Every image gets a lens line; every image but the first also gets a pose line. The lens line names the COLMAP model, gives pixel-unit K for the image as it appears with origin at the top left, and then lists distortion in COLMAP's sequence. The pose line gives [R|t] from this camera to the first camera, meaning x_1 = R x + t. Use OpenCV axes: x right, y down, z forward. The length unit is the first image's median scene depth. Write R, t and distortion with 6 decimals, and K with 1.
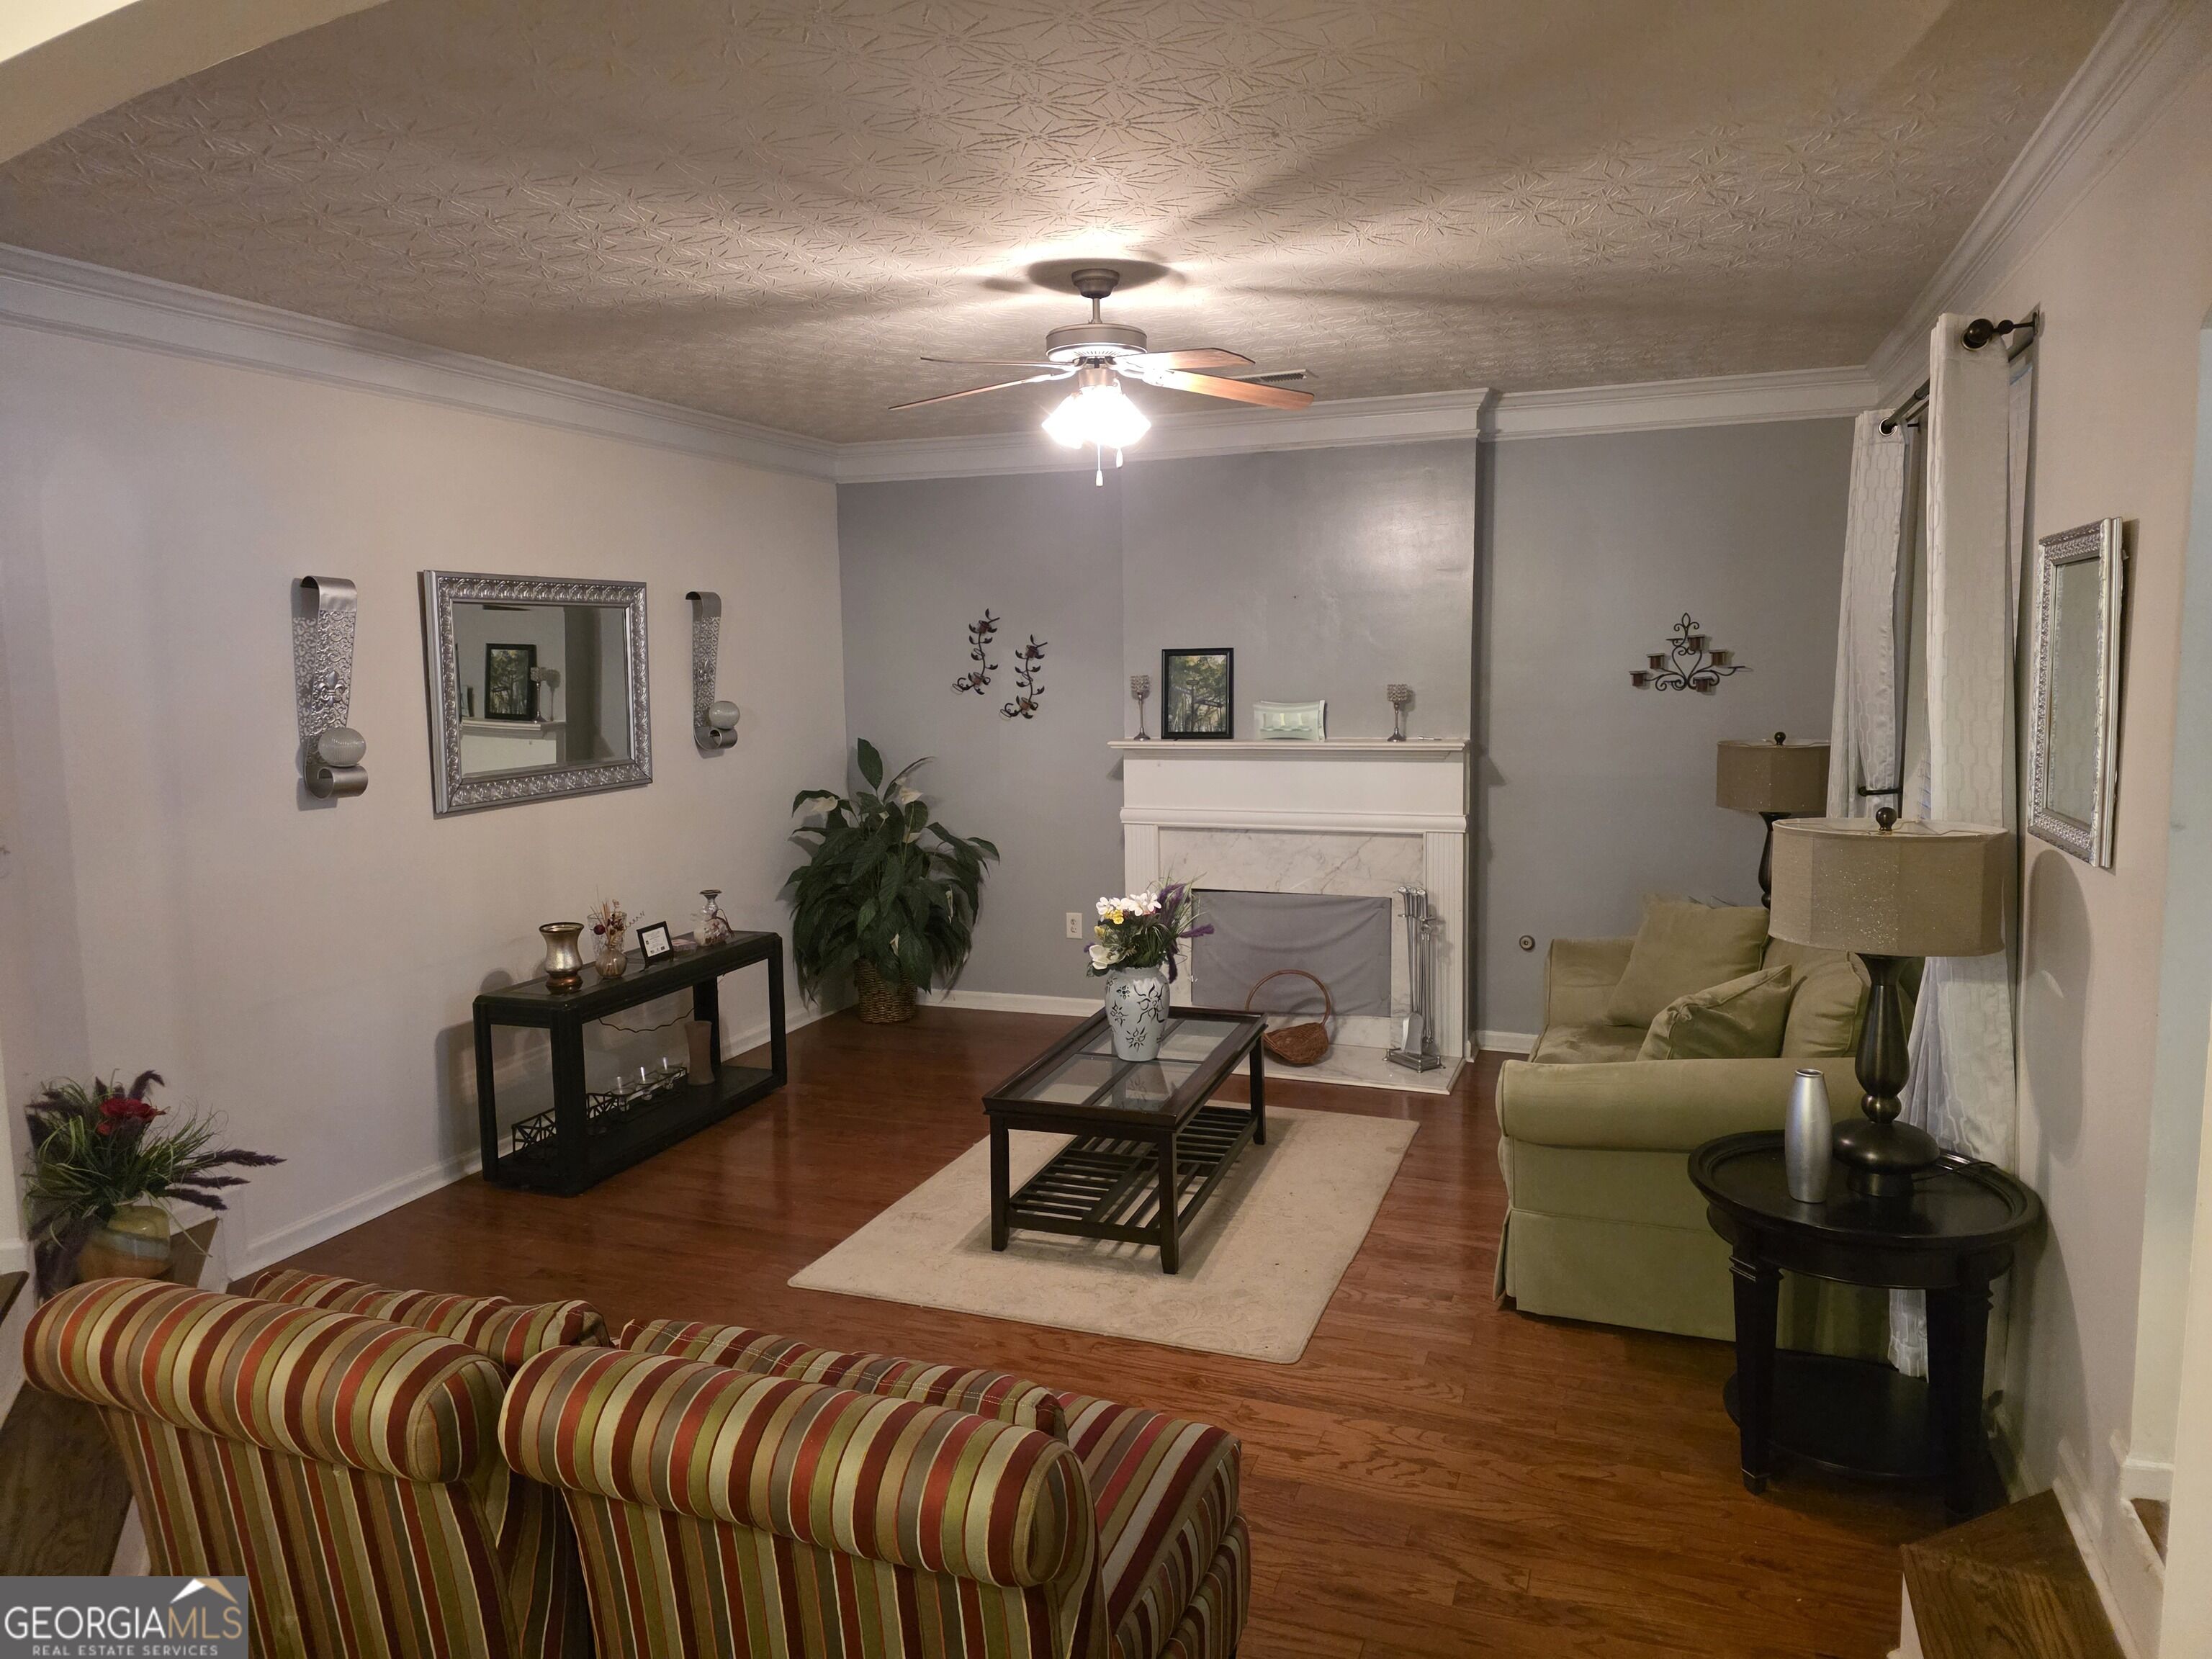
lens RADIAL K [[1484.4, 0, 1107.5], [0, 1484.4, 828.1], [0, 0, 1]] dist [0.074923, -0.076363]
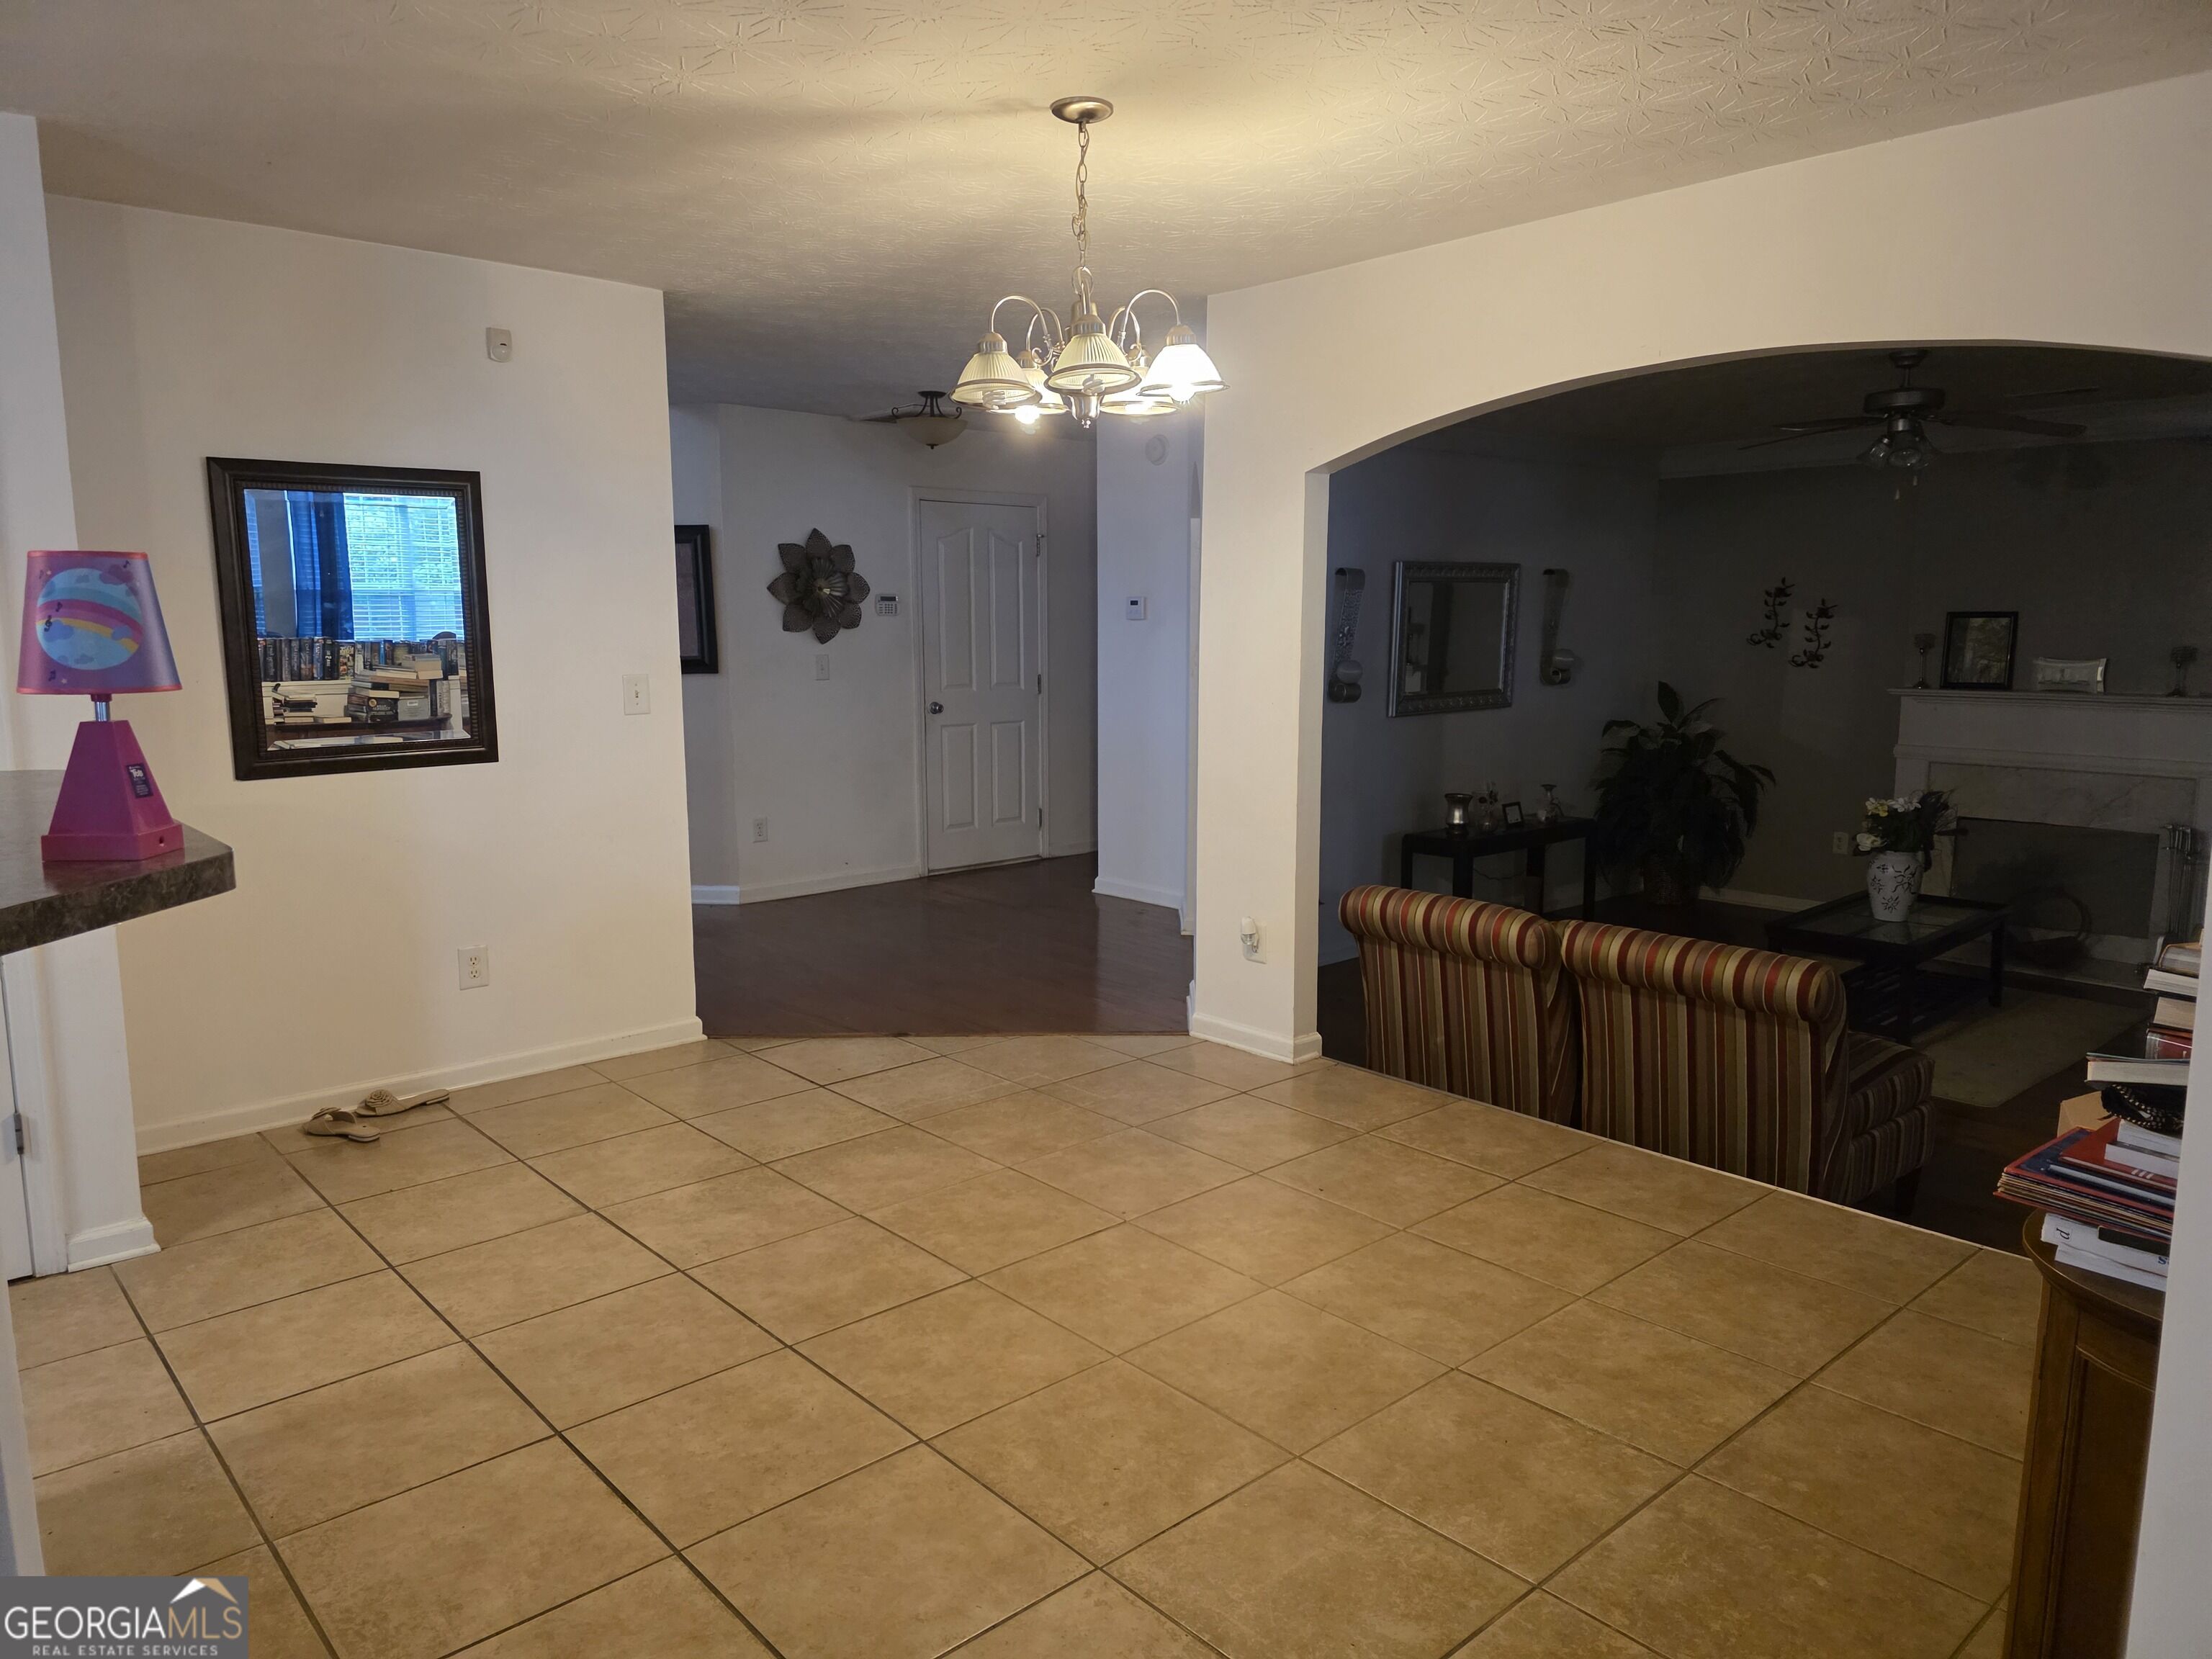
lens RADIAL K [[1484.4, 0, 1055.0], [0, 1484.4, 843.0], [0, 0, 1]] dist [0.074923, -0.076363]
pose [[0.875477, 0.084433, -0.475828, 0.001371], [-0.065510, 0.996265, 0.056249, 0.045352], [0.478800, -0.018074, 0.877738, -0.430394]]
